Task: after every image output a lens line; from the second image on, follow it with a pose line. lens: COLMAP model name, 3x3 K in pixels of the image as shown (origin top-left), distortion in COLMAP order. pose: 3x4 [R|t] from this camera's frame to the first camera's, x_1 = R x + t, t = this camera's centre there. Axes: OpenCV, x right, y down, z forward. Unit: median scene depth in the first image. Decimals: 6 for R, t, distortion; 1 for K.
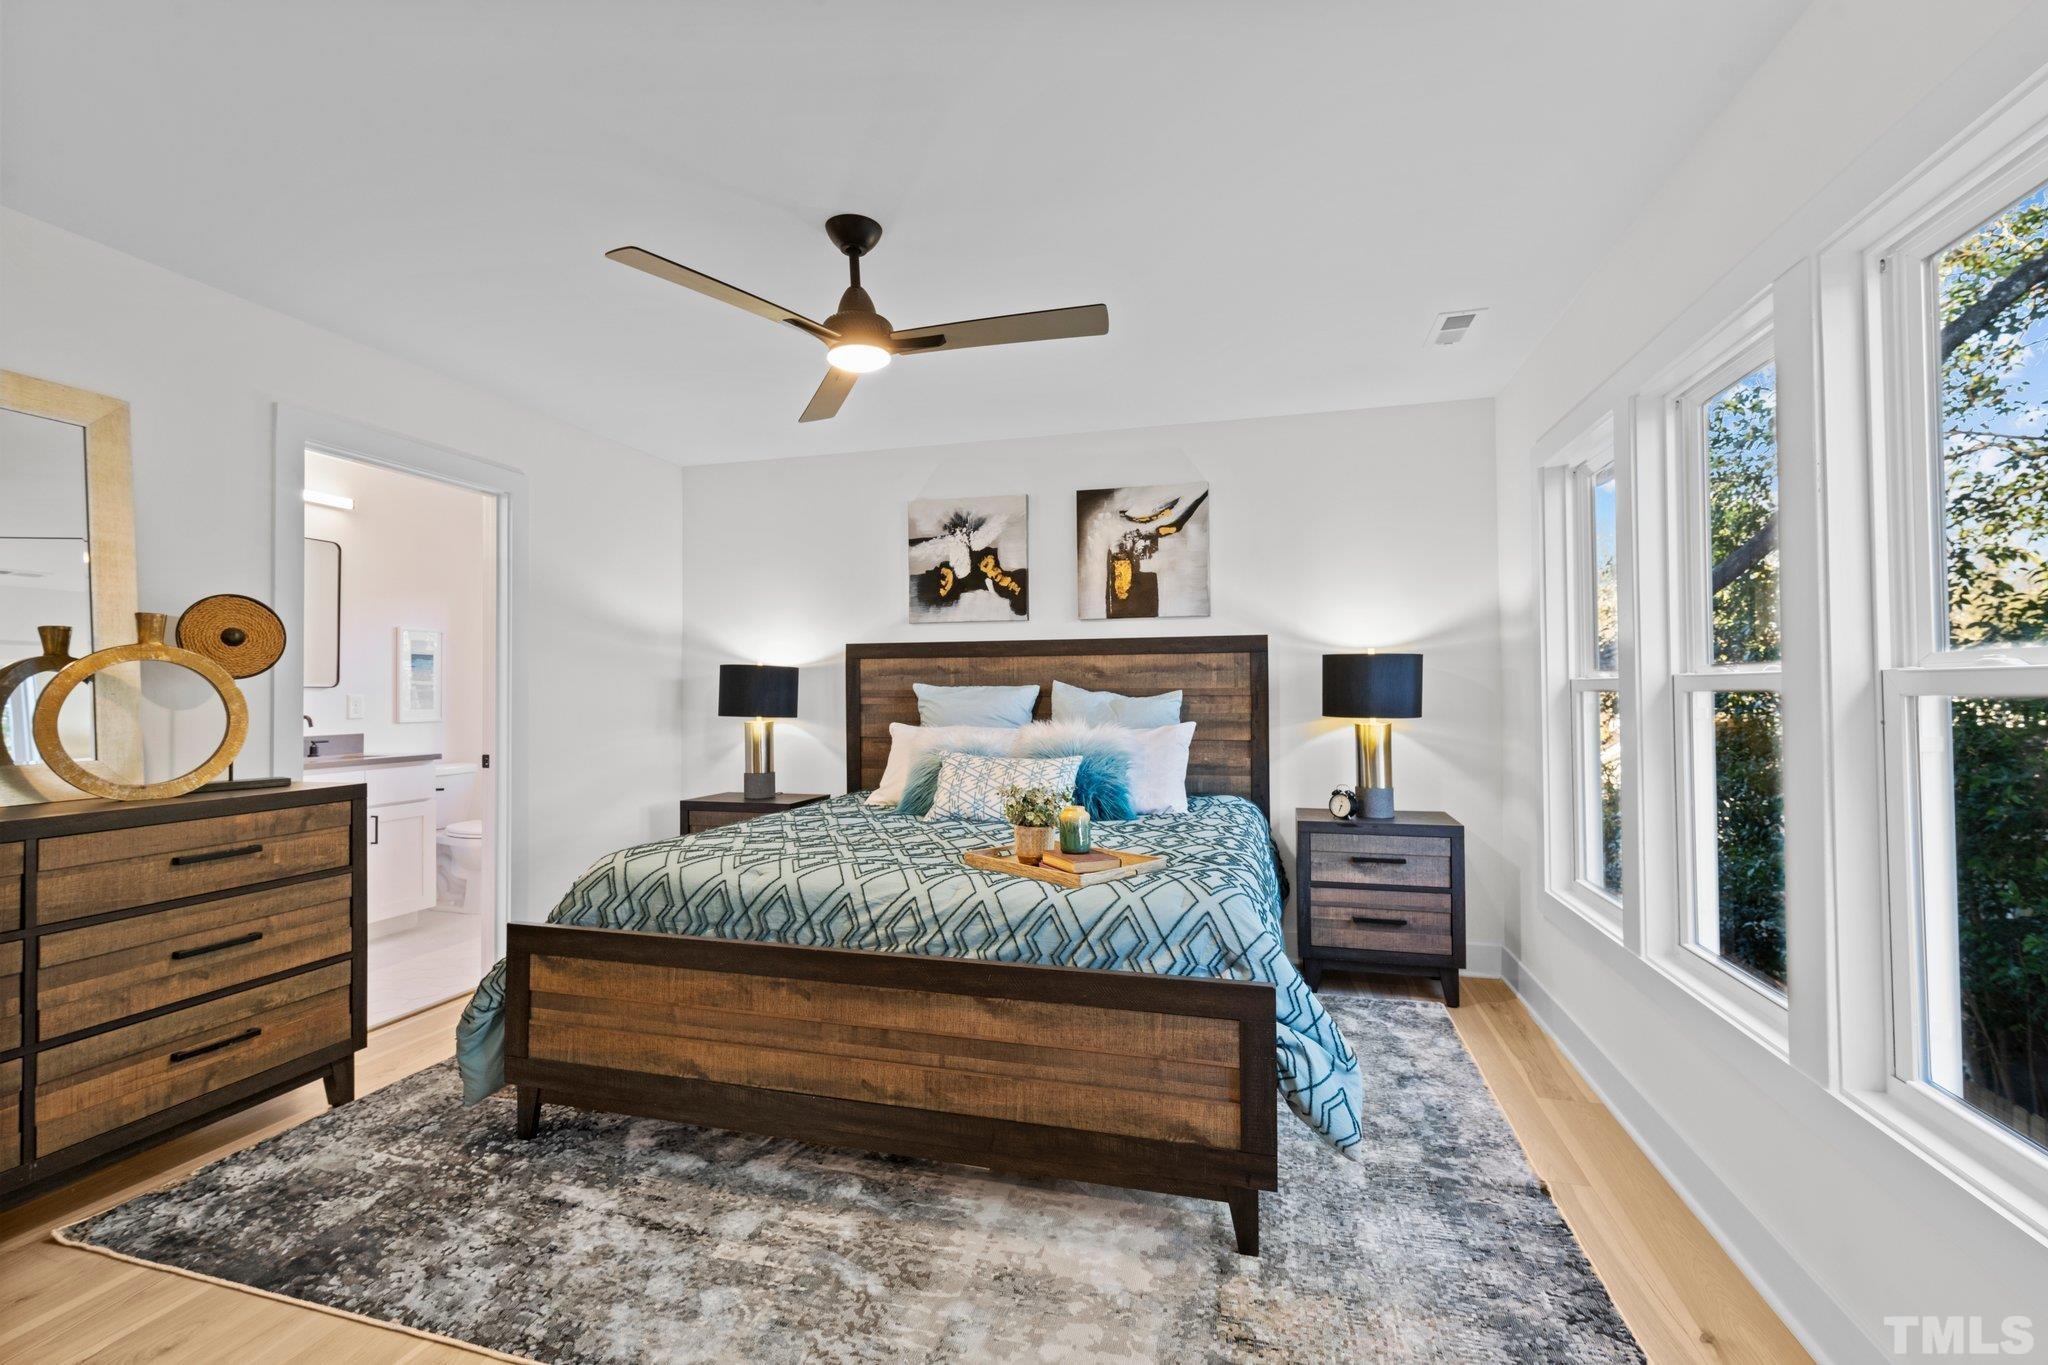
lens RADIAL K [[889.4, 0, 1024.0], [0, 889.4, 682.5], [0, 0, 1]] dist [0.000809, 0.000039]
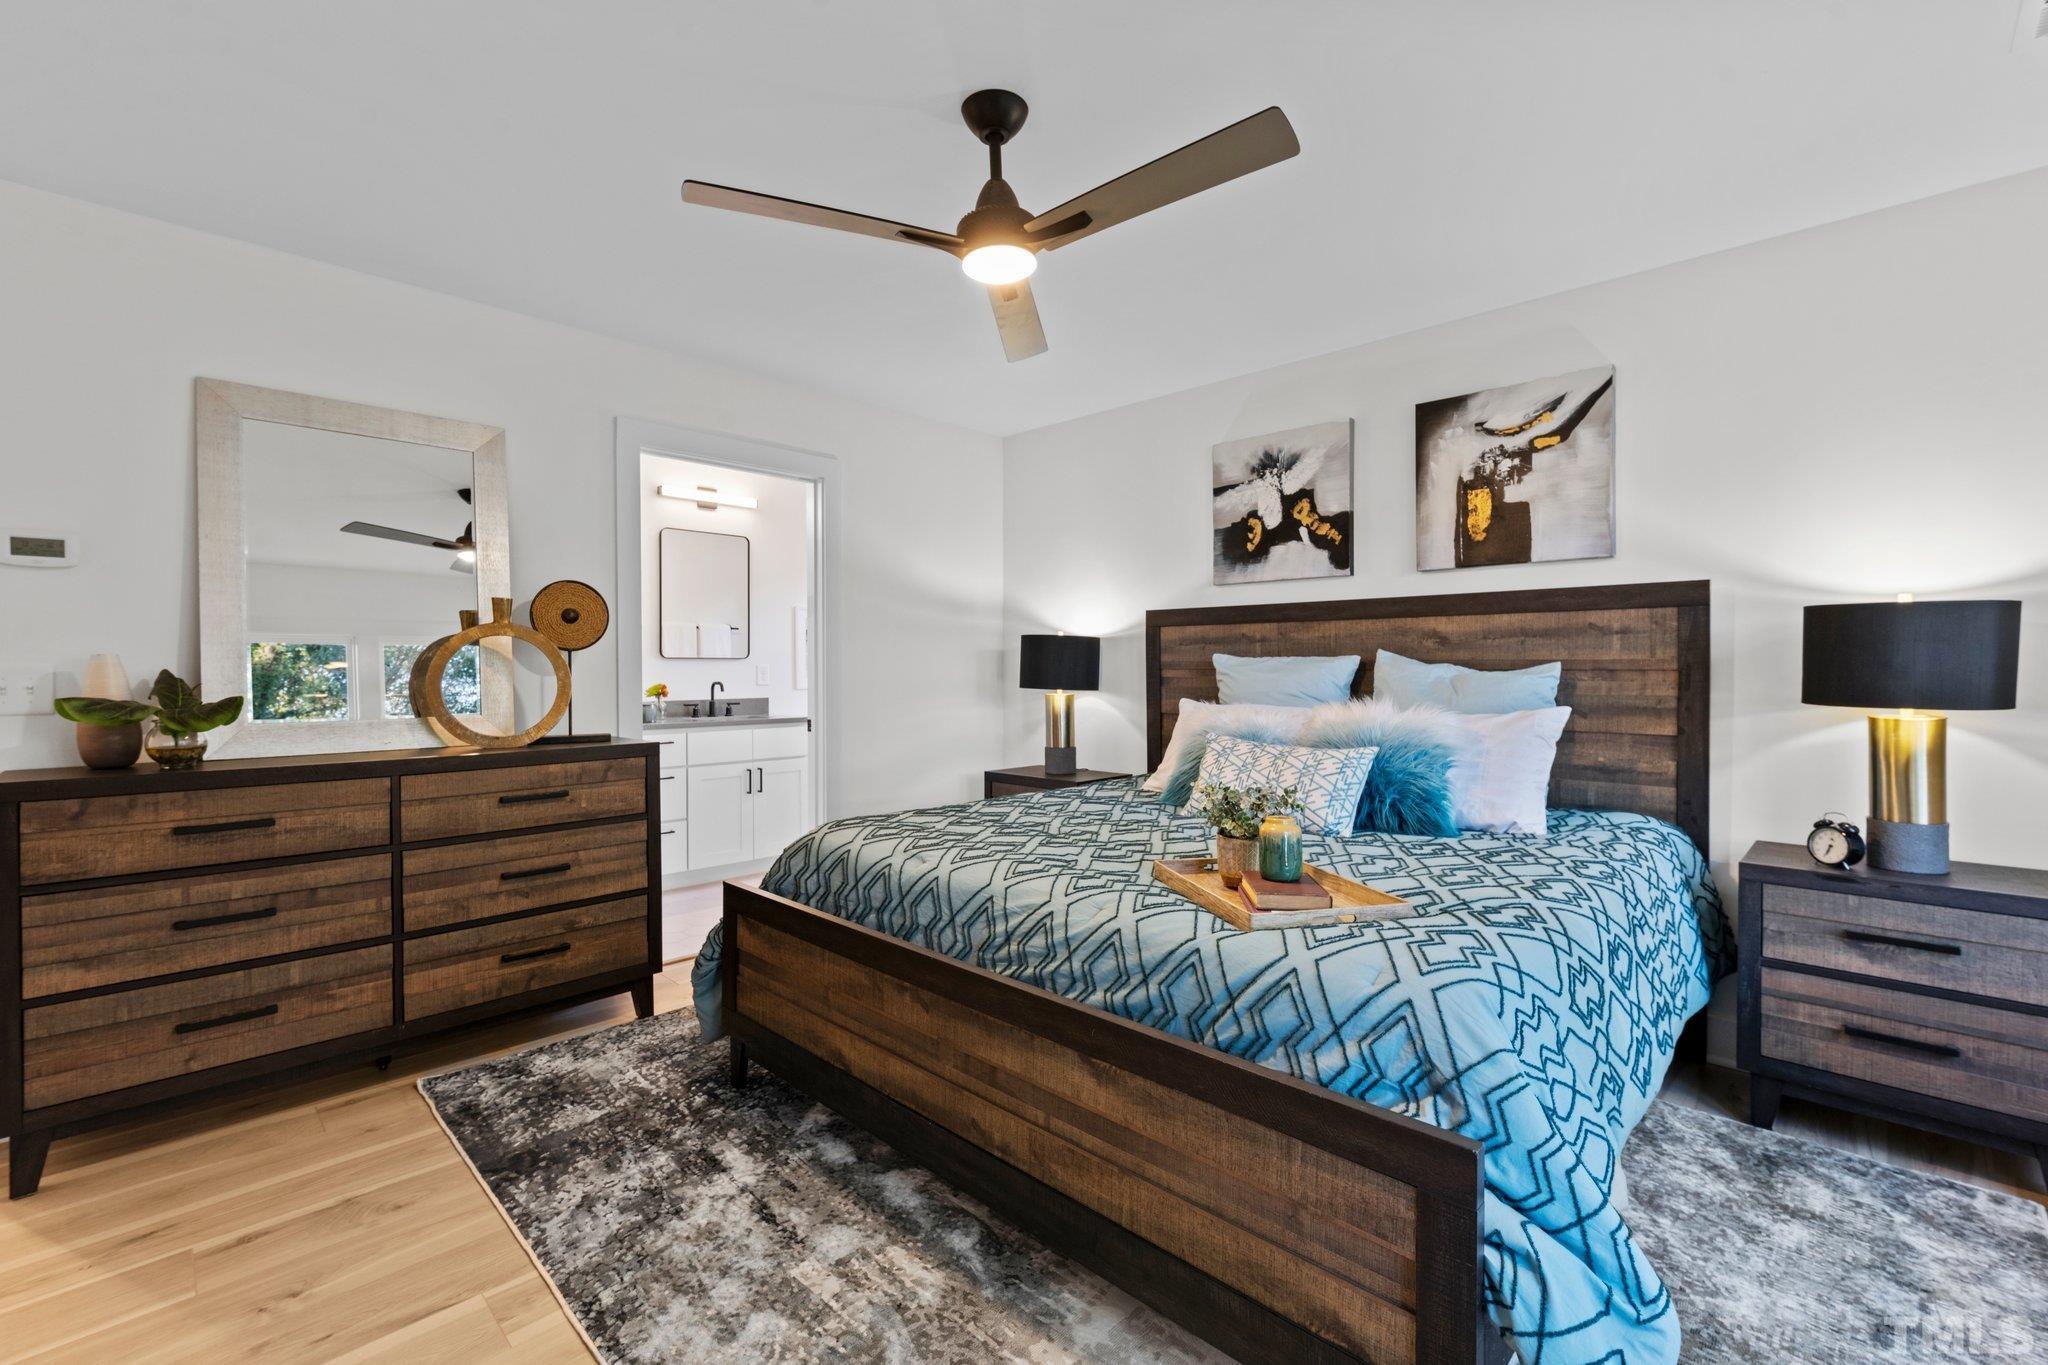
lens RADIAL K [[886.3, 0, 1024.0], [0, 886.3, 682.5], [0, 0, 1]] dist [0.000260, -0.000039]
pose [[0.873801, 0.013029, -0.486108, 0.238010], [0.002086, 0.999531, 0.030538, 0.003692], [0.486278, -0.027698, 0.873365, 0.261762]]
